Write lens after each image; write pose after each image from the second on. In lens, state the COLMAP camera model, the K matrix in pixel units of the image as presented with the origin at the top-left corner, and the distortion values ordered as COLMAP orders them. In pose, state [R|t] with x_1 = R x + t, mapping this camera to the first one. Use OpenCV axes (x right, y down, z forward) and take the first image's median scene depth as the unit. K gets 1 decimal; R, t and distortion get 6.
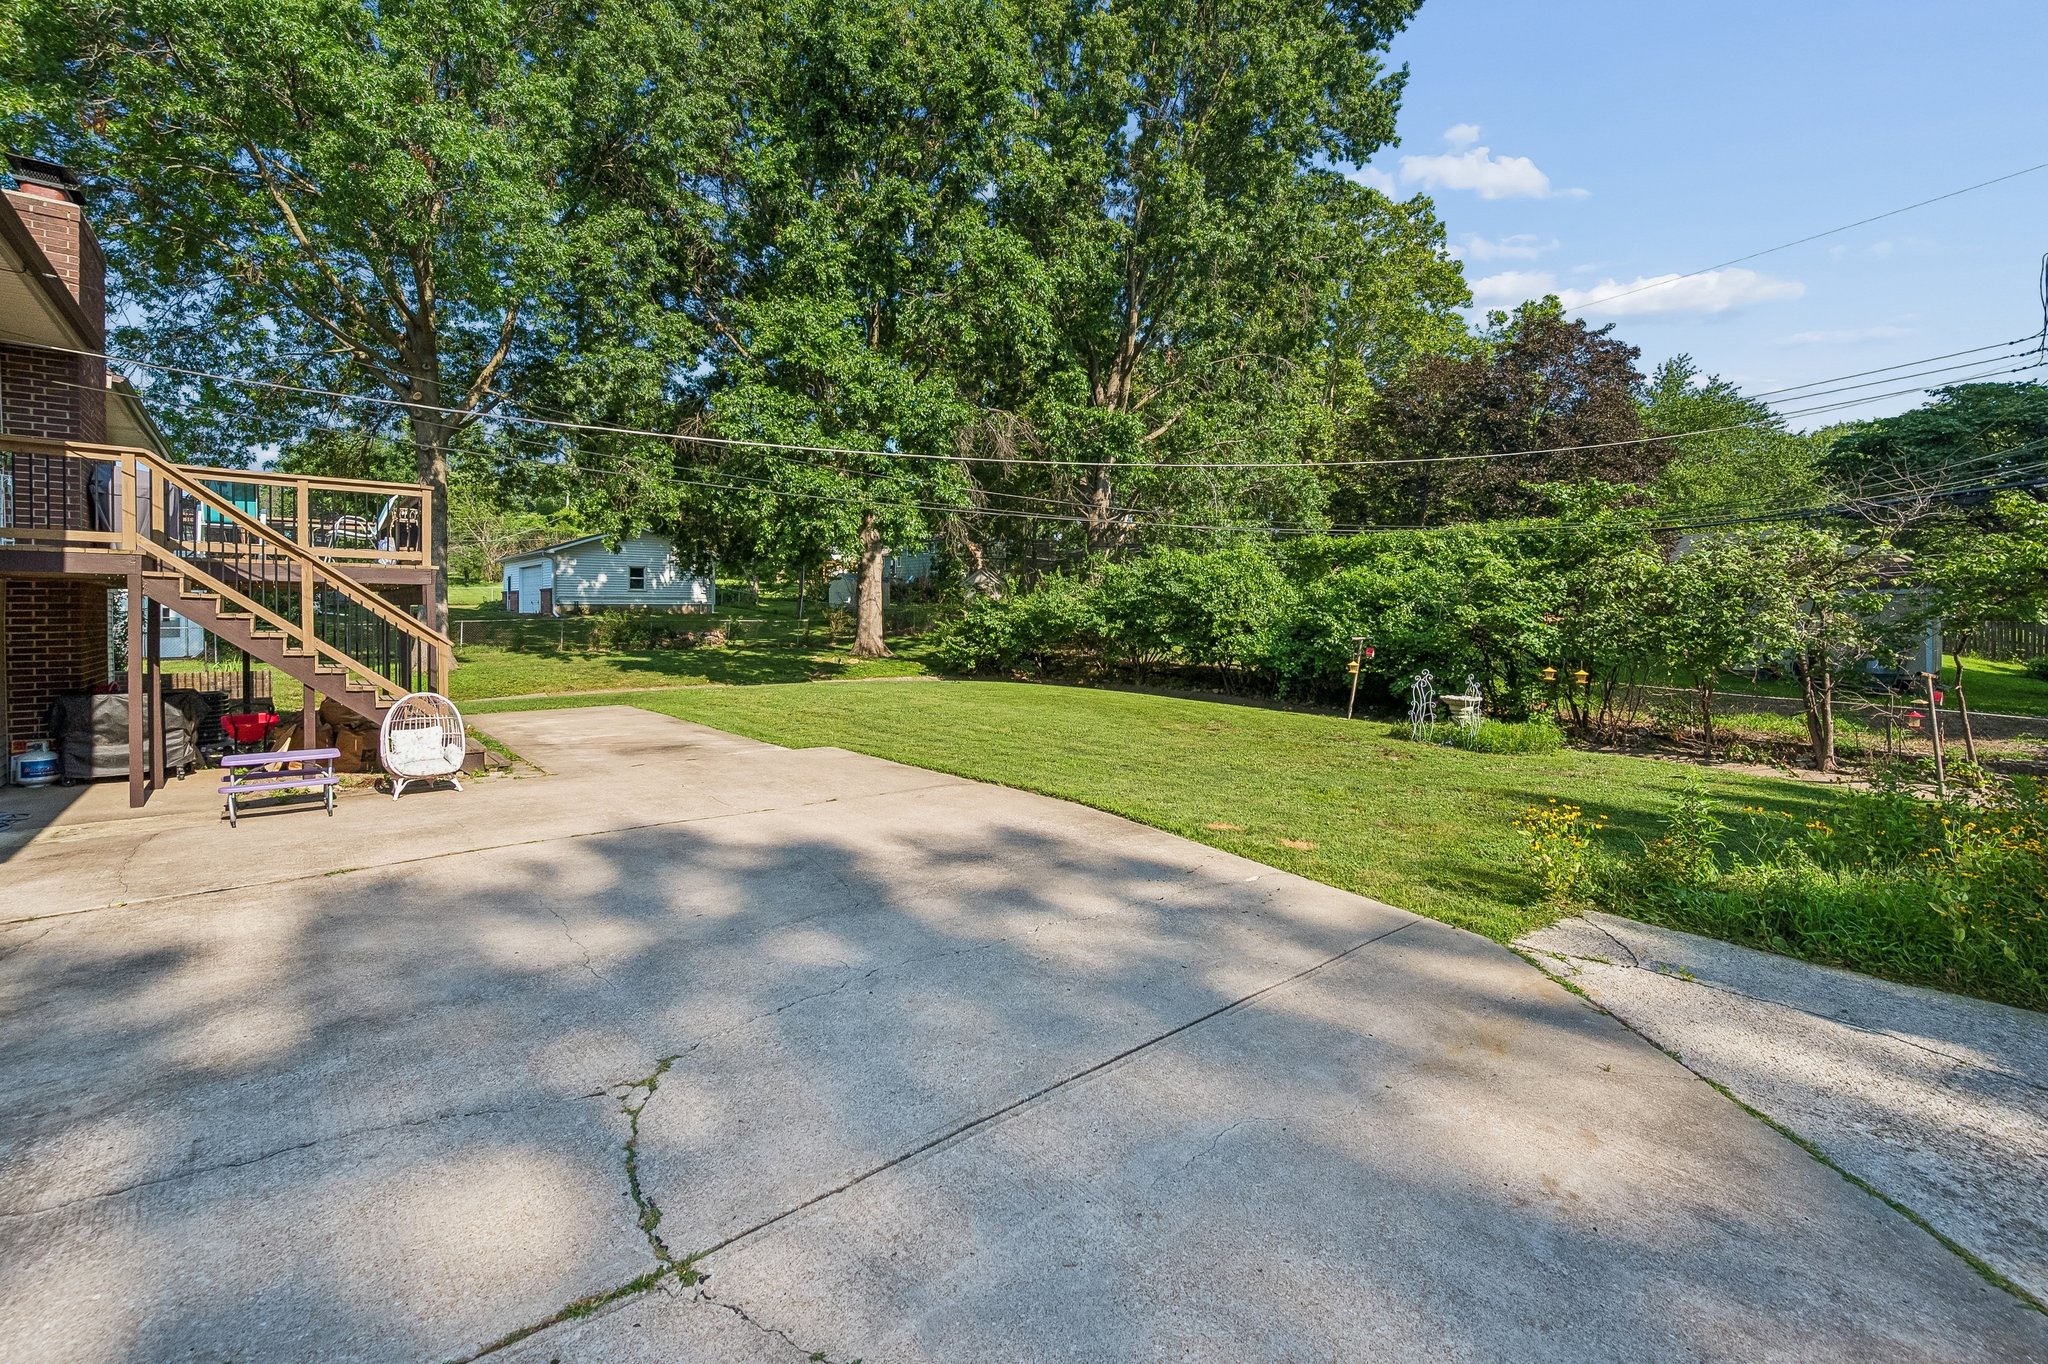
lens RADIAL K [[896.4, 0, 1025.7], [0, 896.4, 683.7], [0, 0, 1]] dist [-0.001513, 0.000575]
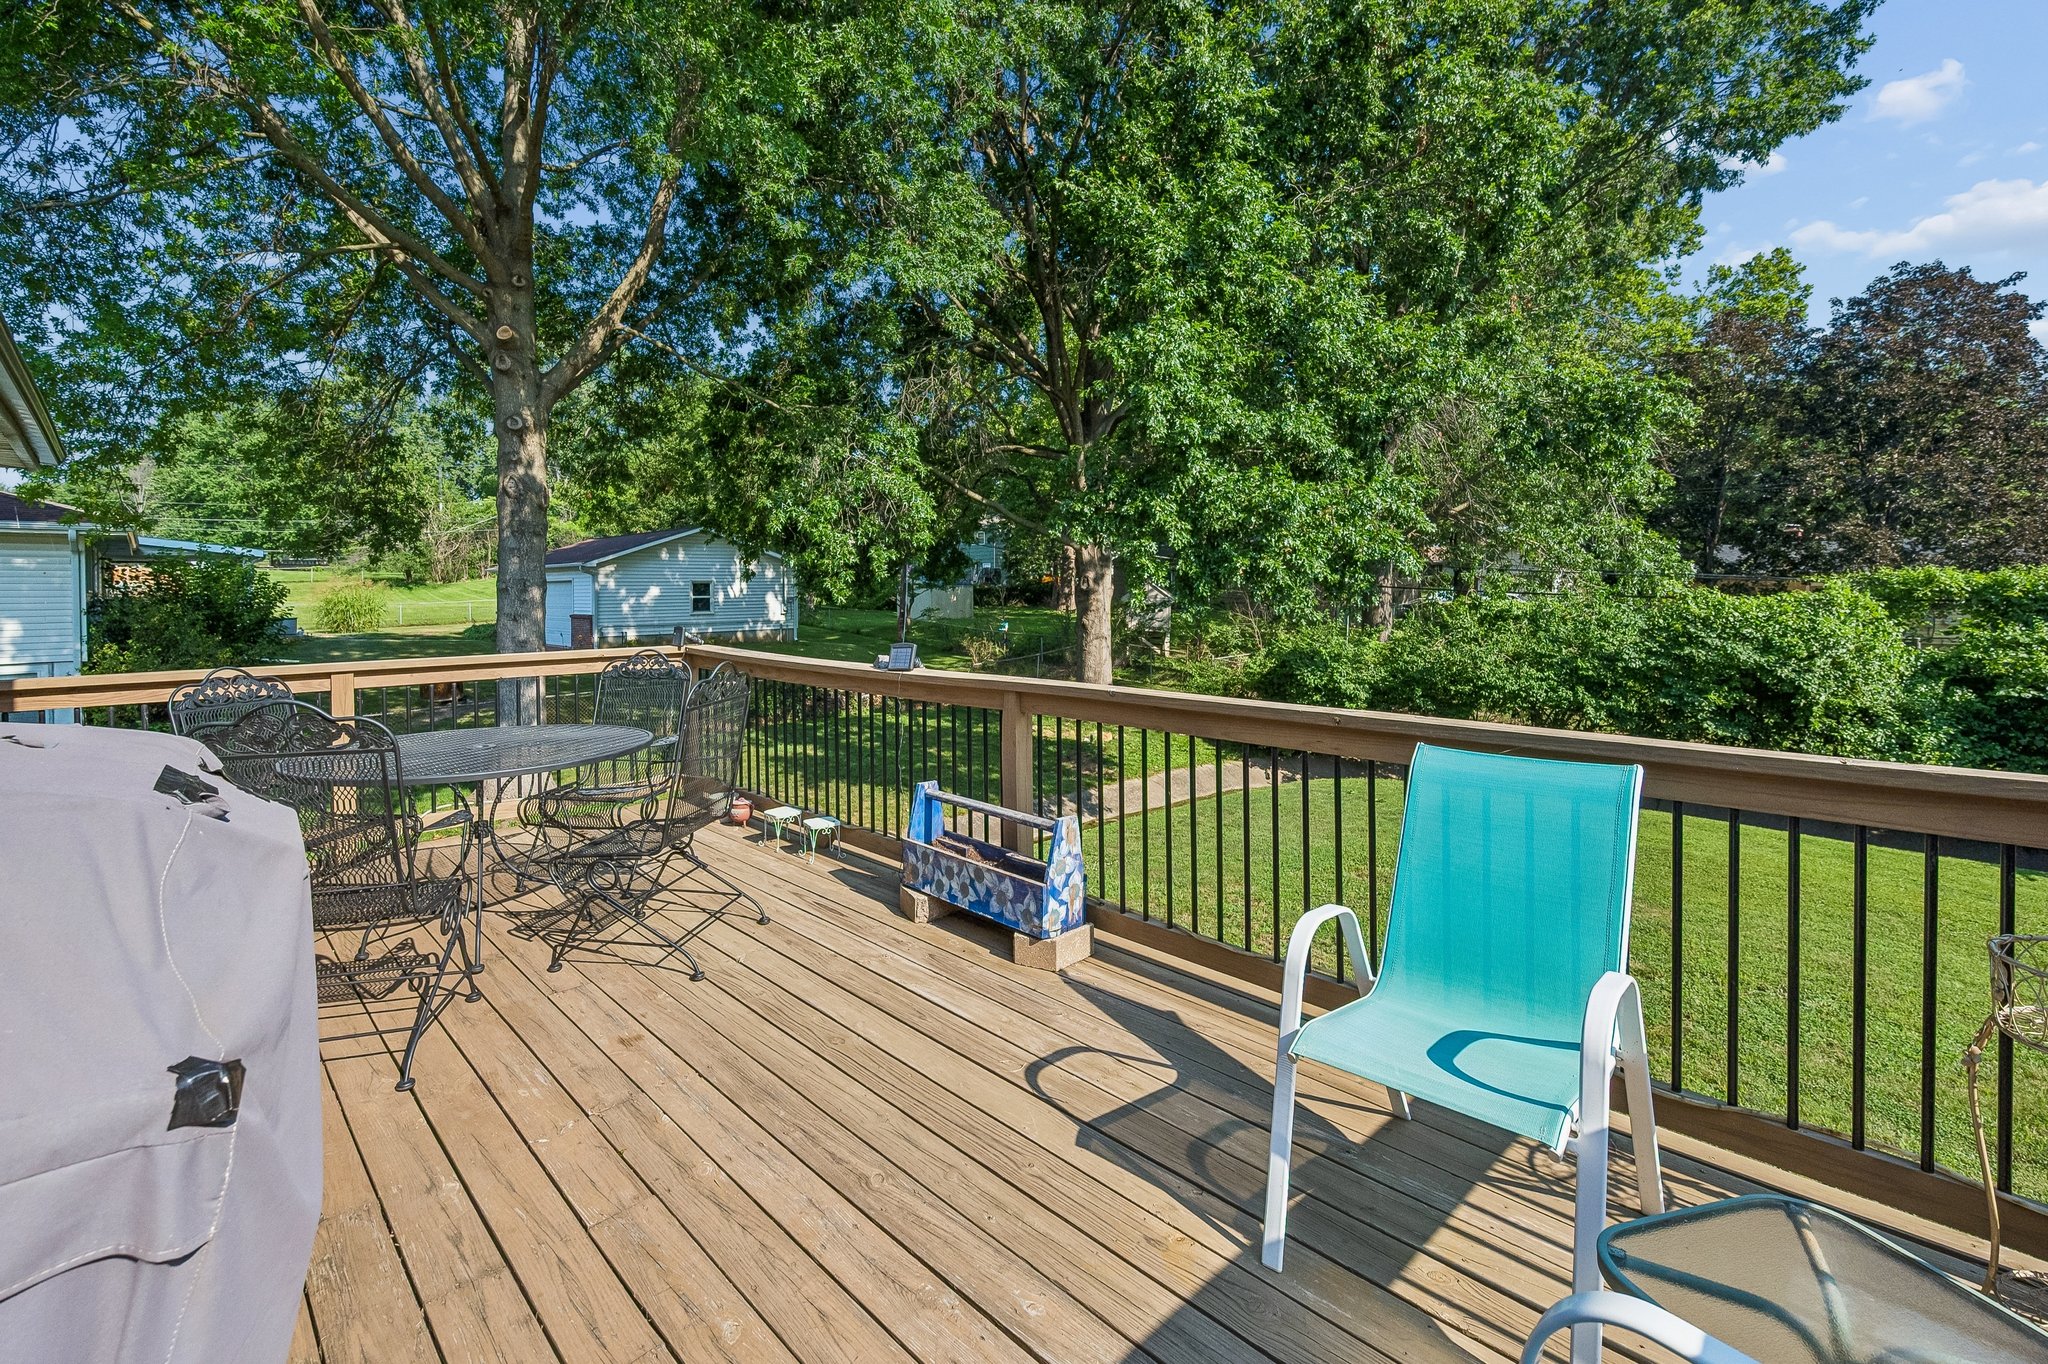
lens RADIAL K [[896.4, 0, 1012.6], [0, 896.4, 645.9], [0, 0, 1]] dist [-0.001513, 0.000575]
pose [[0.996355, -0.014021, 0.084146, -0.400406], [0.014814, 0.999851, -0.008809, -0.111383], [-0.084010, 0.010023, 0.996414, 0.404280]]
